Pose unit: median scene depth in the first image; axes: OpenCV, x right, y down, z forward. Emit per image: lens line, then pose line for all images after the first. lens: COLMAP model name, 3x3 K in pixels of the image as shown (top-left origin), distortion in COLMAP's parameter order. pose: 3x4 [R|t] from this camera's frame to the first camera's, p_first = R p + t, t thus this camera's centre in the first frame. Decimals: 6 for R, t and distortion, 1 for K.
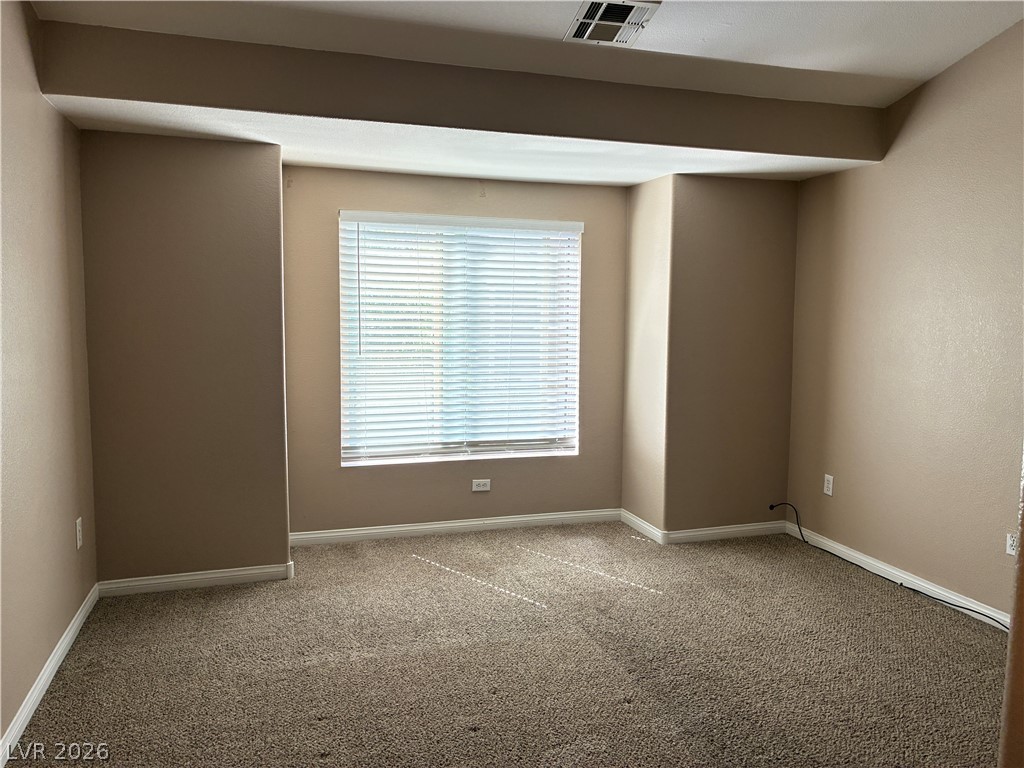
lens RADIAL K [[775.1, 0, 507.7], [0, 775.1, 379.9], [0, 0, 1]] dist [0.057913, -0.078260]
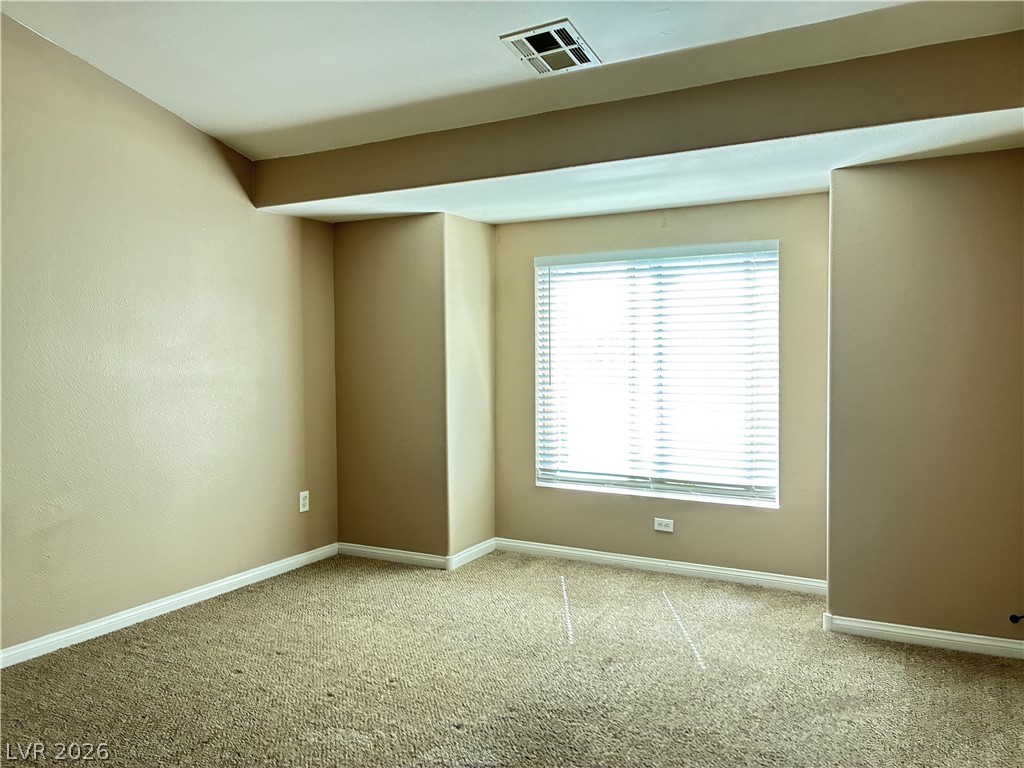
lens RADIAL K [[775.1, 0, 507.7], [0, 775.1, 379.9], [0, 0, 1]] dist [0.057913, -0.078260]
pose [[0.685025, 0.011481, -0.728429, 0.550213], [-0.051982, 0.998098, -0.033154, -0.000831], [0.726663, 0.060576, 0.684318, 0.199379]]
